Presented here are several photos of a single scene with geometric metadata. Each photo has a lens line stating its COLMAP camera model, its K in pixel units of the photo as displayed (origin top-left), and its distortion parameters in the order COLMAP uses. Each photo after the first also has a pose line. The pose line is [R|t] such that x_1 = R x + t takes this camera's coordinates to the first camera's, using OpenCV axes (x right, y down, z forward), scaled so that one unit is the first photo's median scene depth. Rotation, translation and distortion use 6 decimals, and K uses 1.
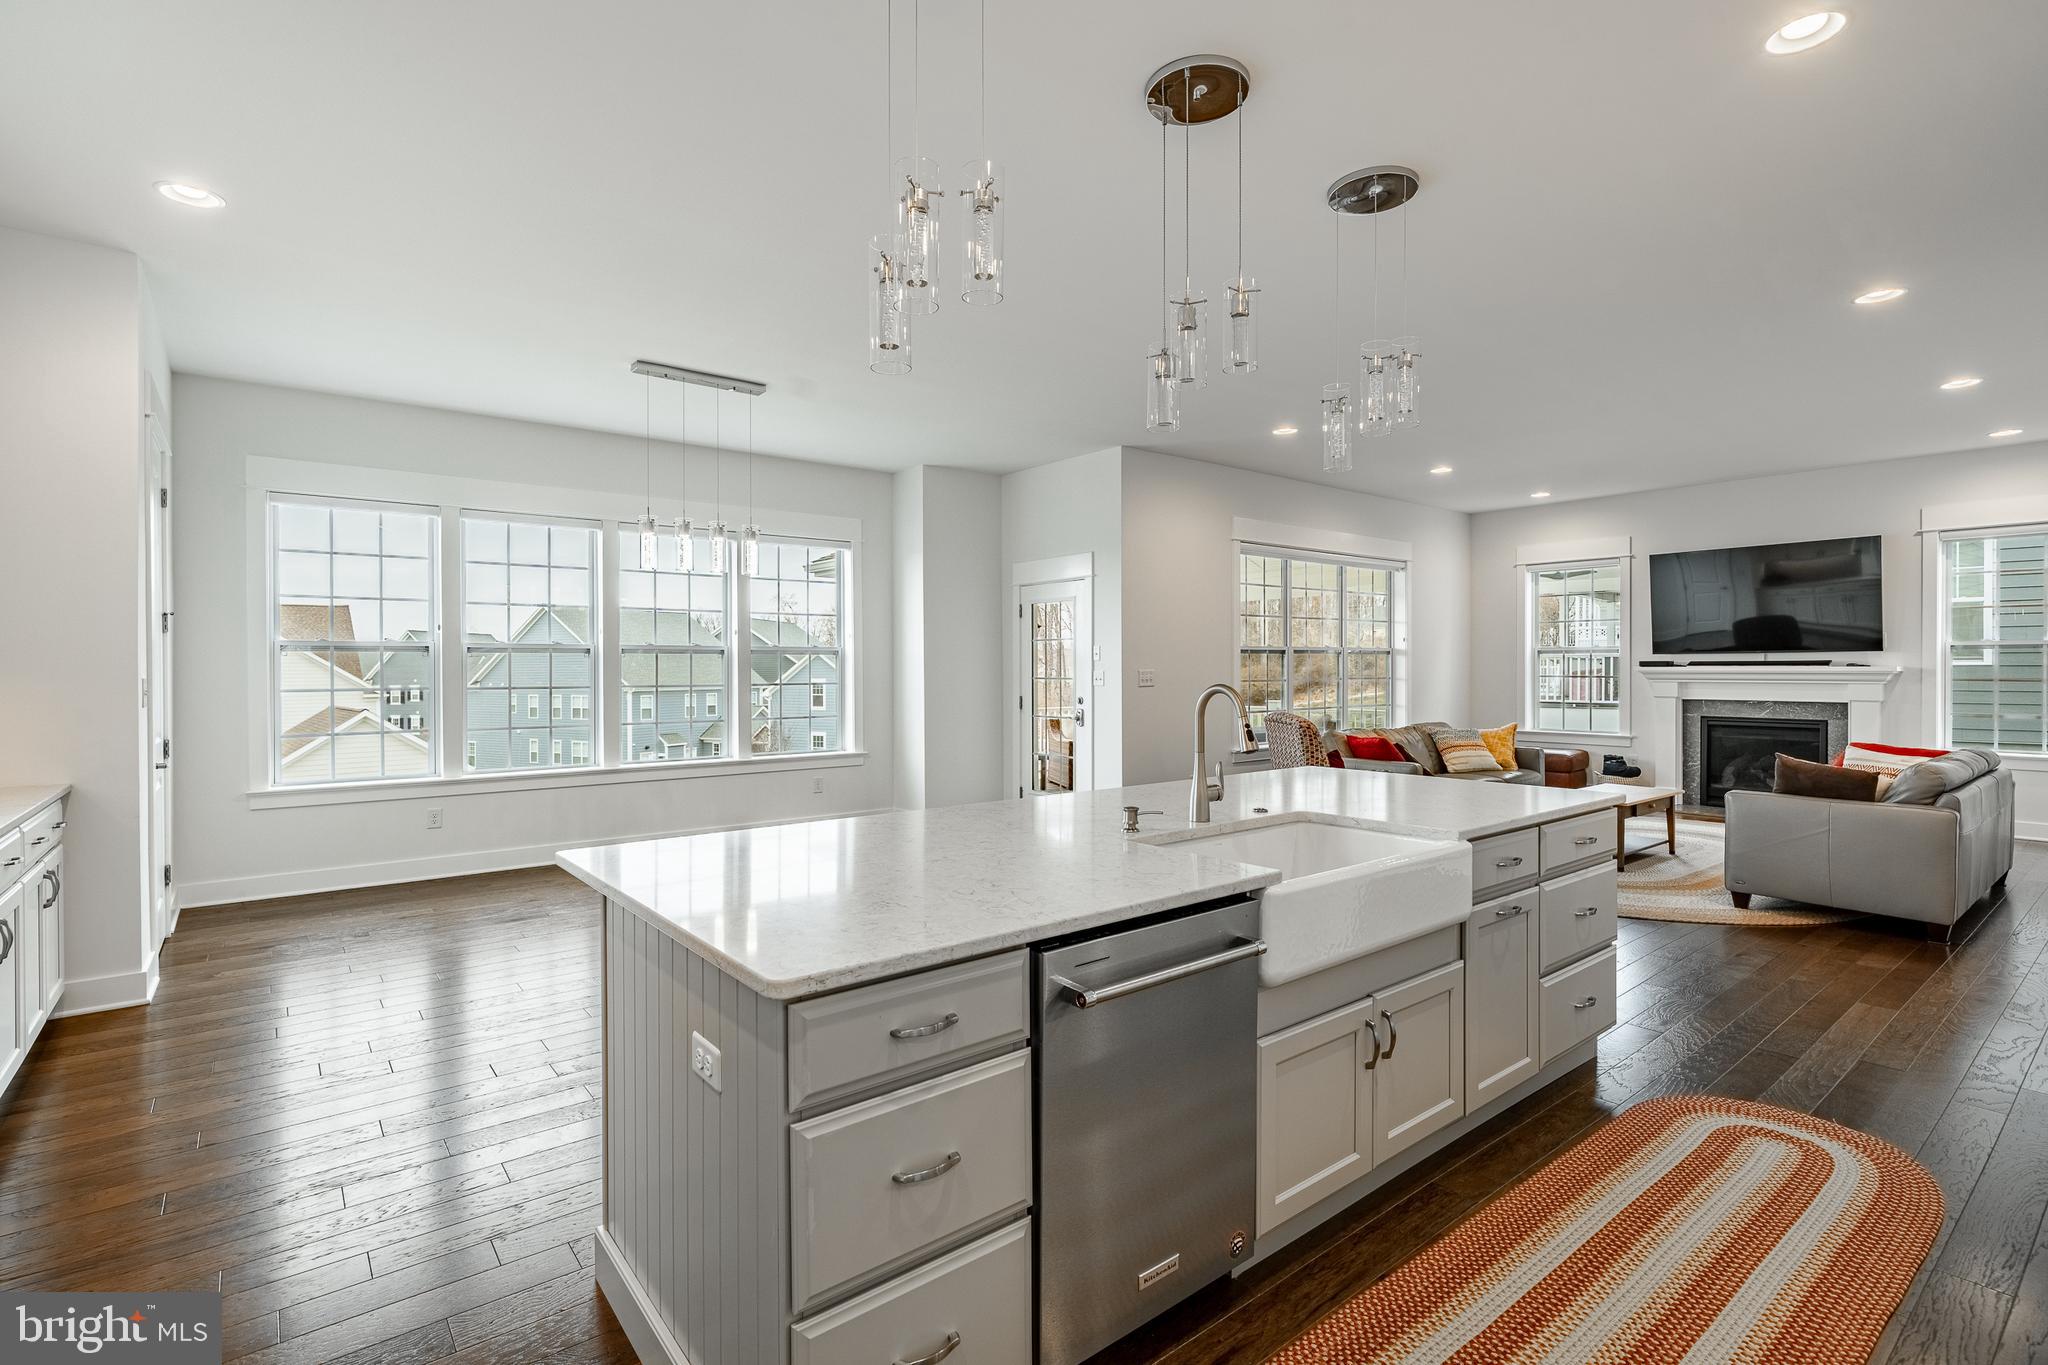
lens RADIAL K [[953.7, 0, 1012.9], [0, 953.7, 670.0], [0, 0, 1]] dist [-0.000341, -0.000864]
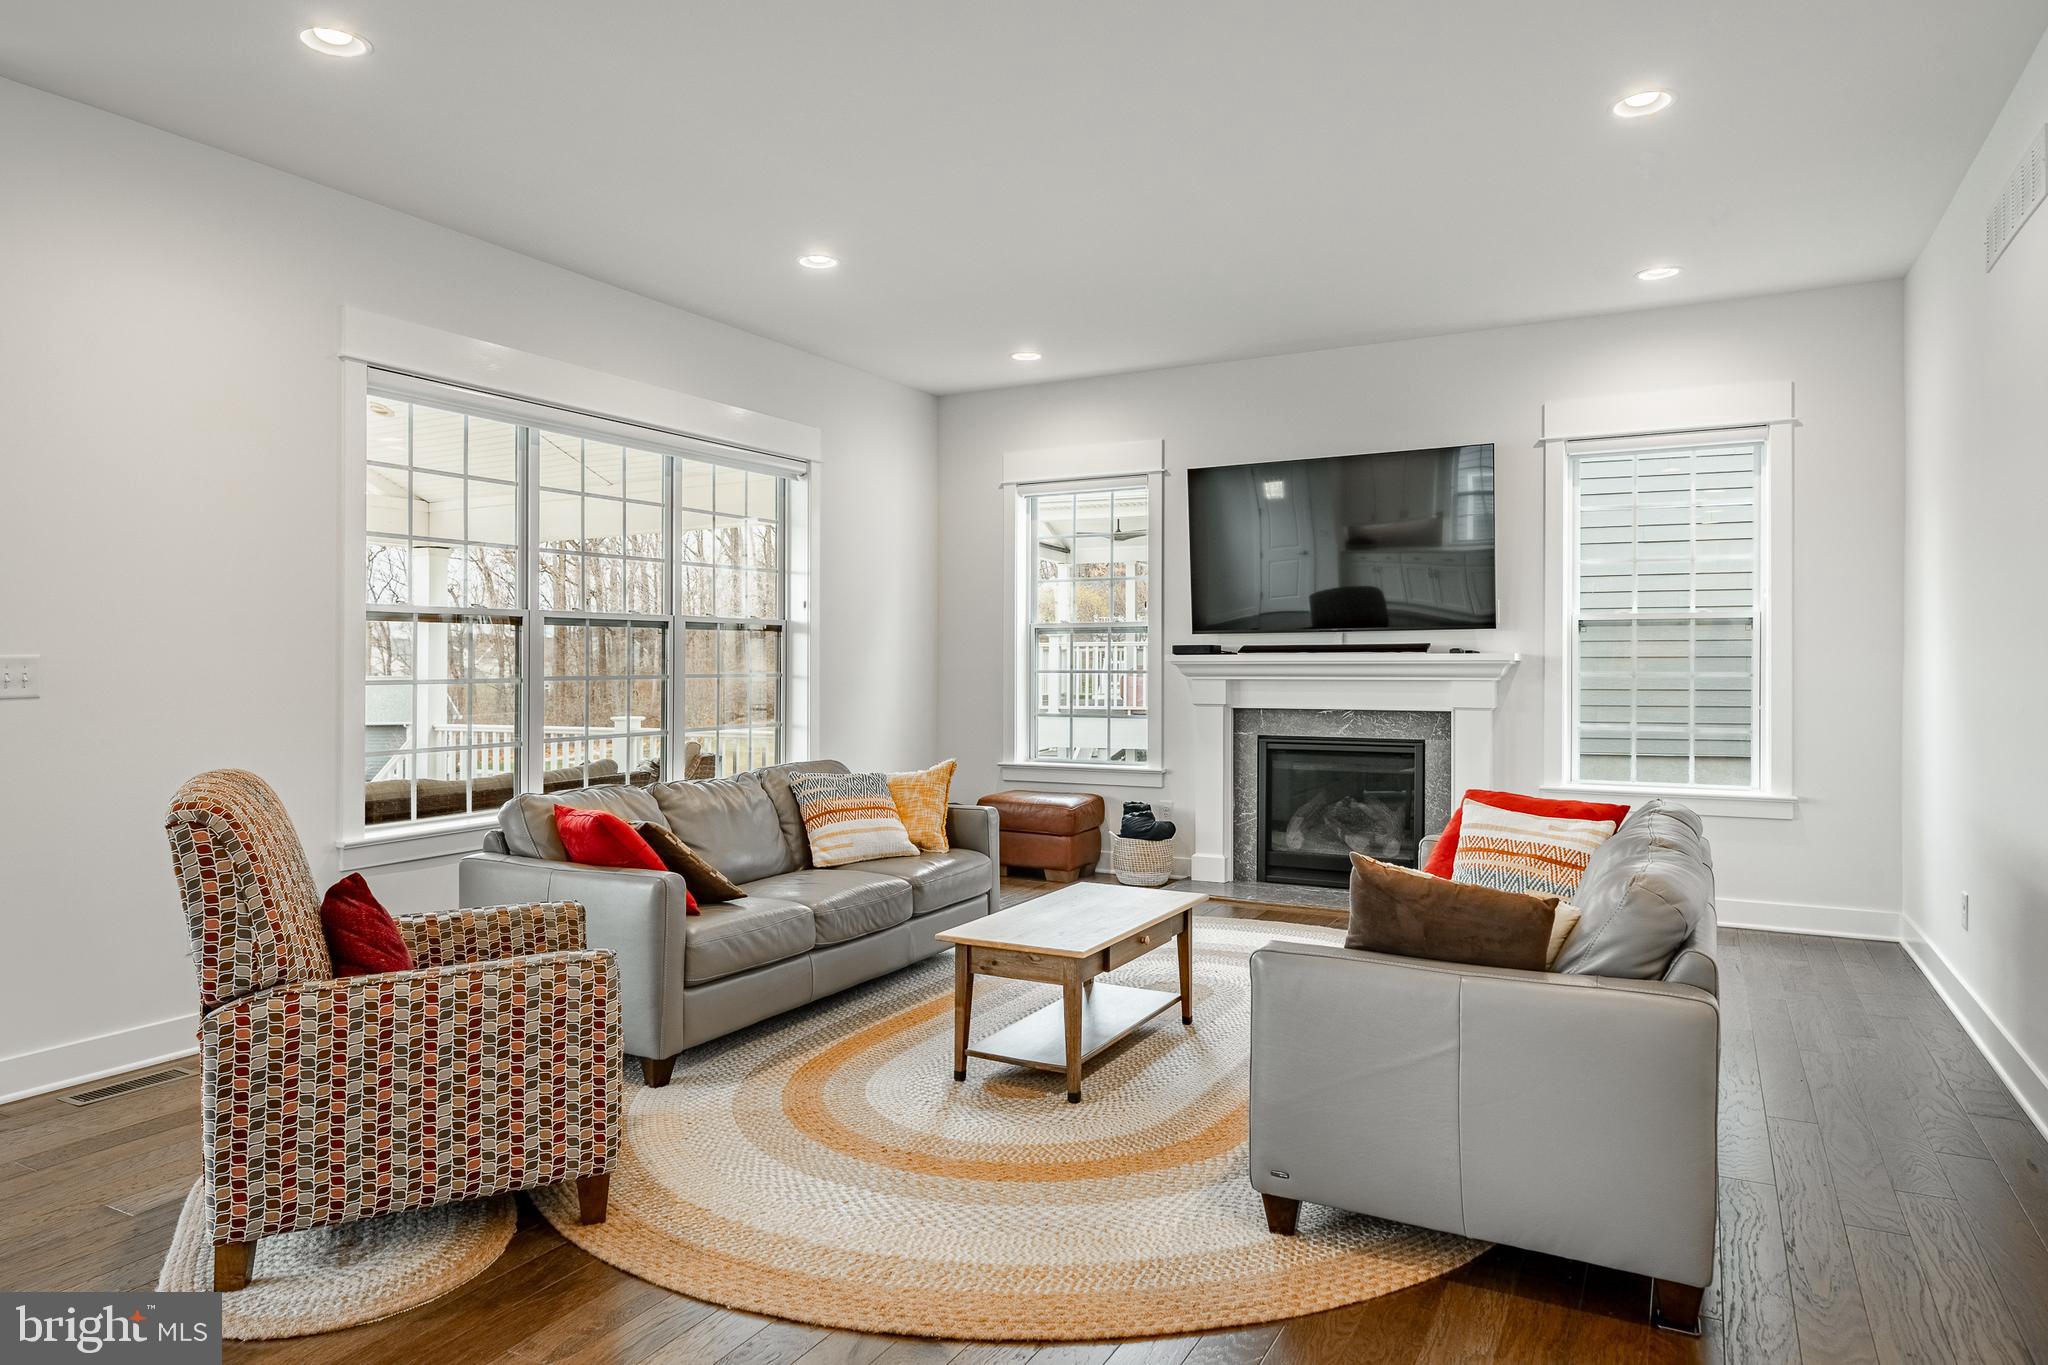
lens RADIAL K [[1276.6, 0, 1015.5], [0, 1276.6, 675.5], [0, 0, 1]] dist [0.003986, -0.001904]
pose [[0.917067, -0.004286, 0.398709, 0.254371], [0.001497, 0.999972, 0.007307, 0.003908], [-0.398730, -0.006104, 0.917048, 0.313712]]
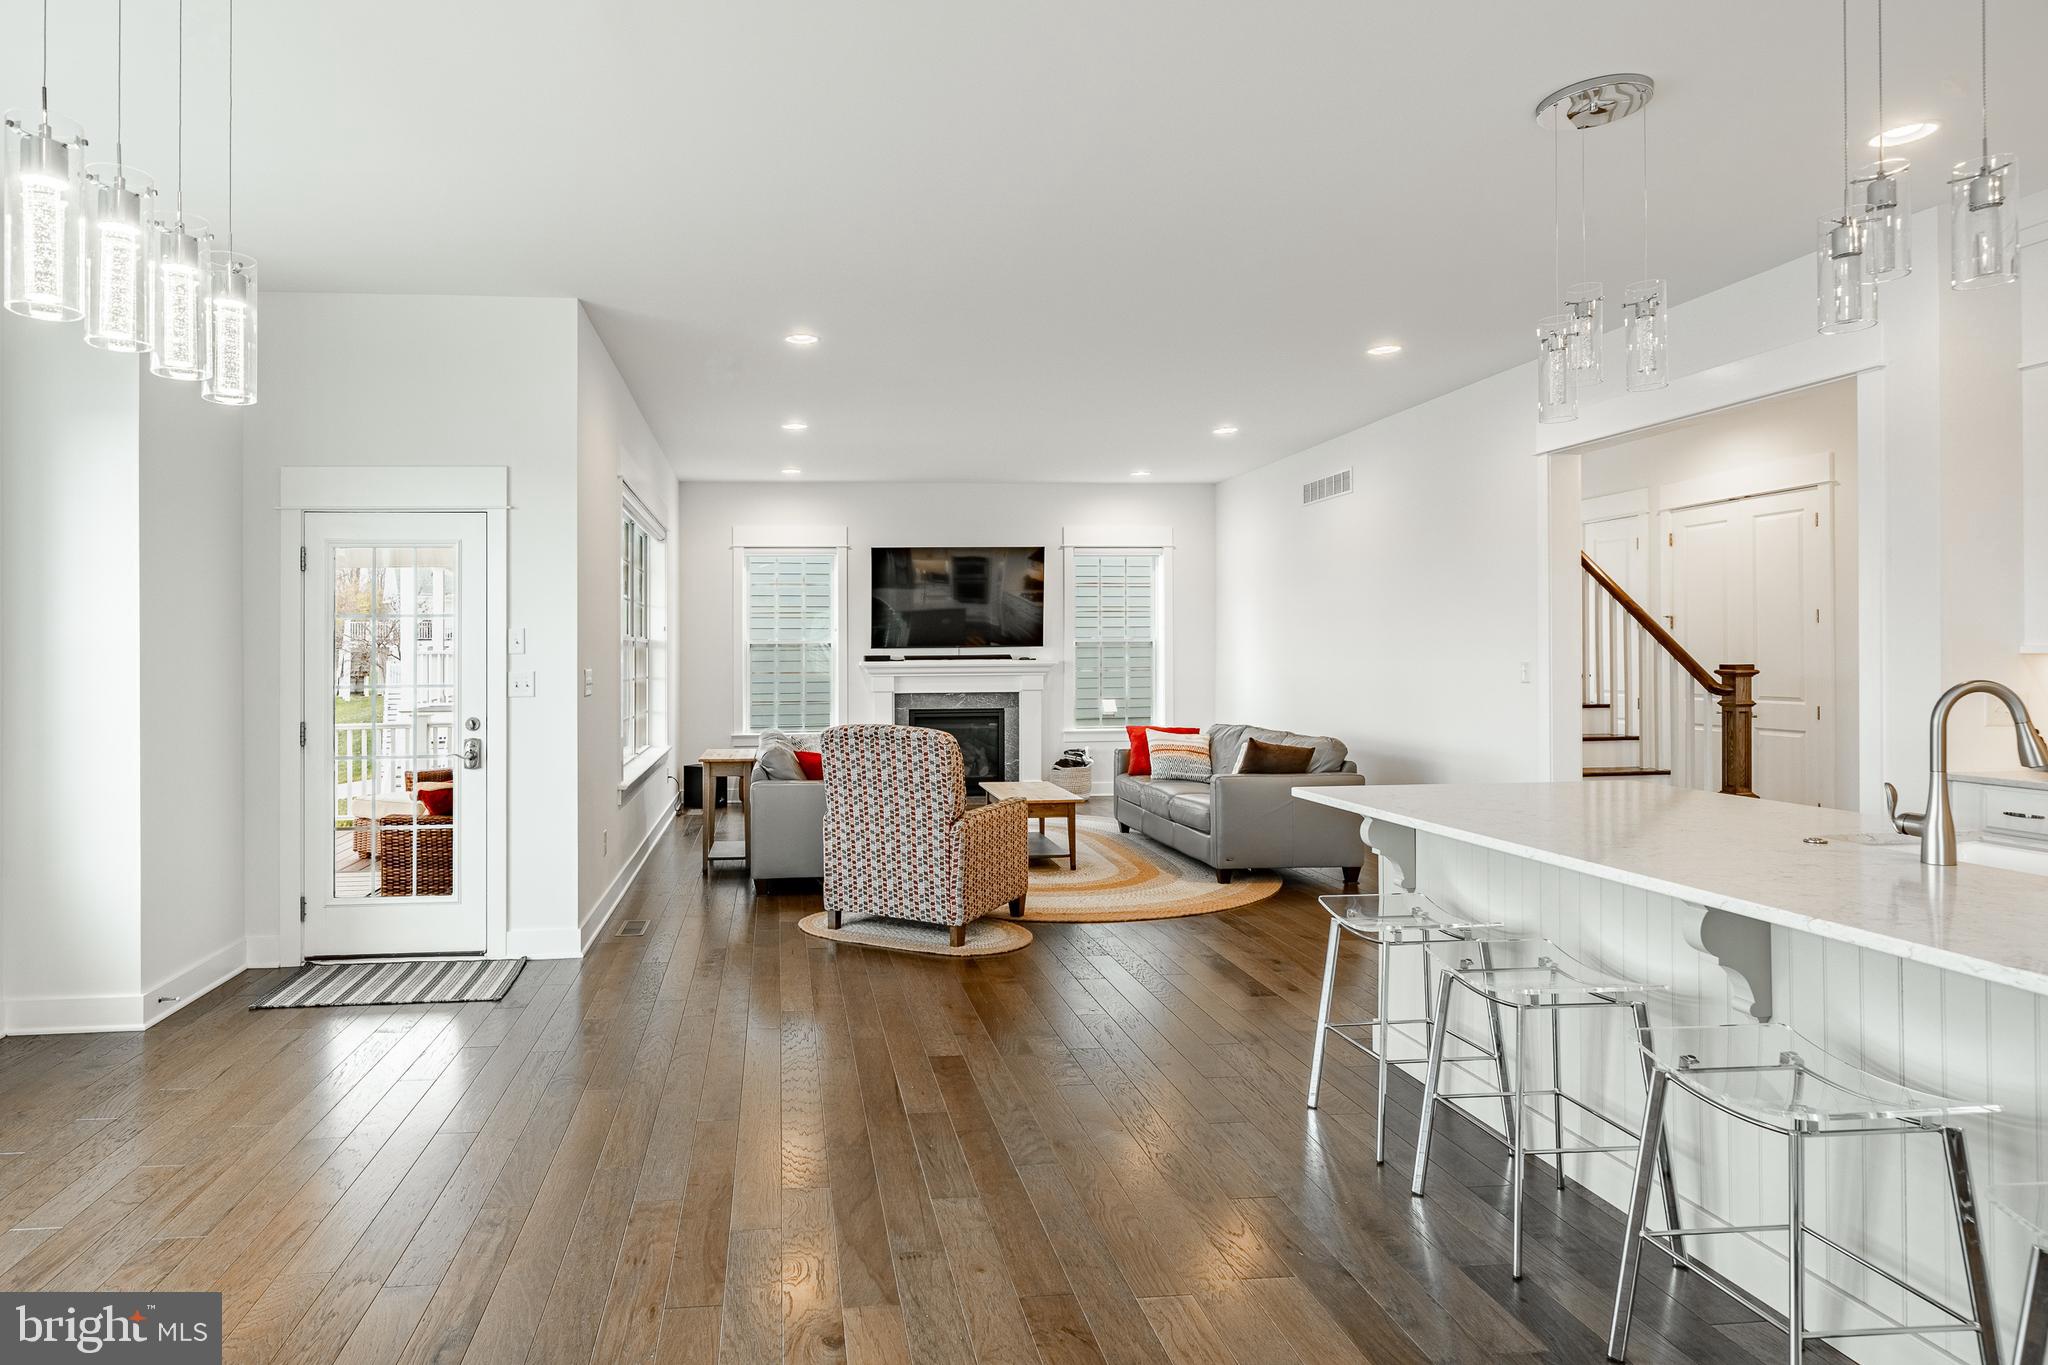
lens RADIAL K [[1138.8, 0, 882.6], [0, 1138.8, 659.4], [0, 0, 1]] dist [0.006048, 0.000803]
pose [[0.543767, -0.003178, 0.839230, -0.320597], [0.011038, 0.999933, -0.003365, -0.001389], [-0.839164, 0.011093, 0.543766, 0.363856]]
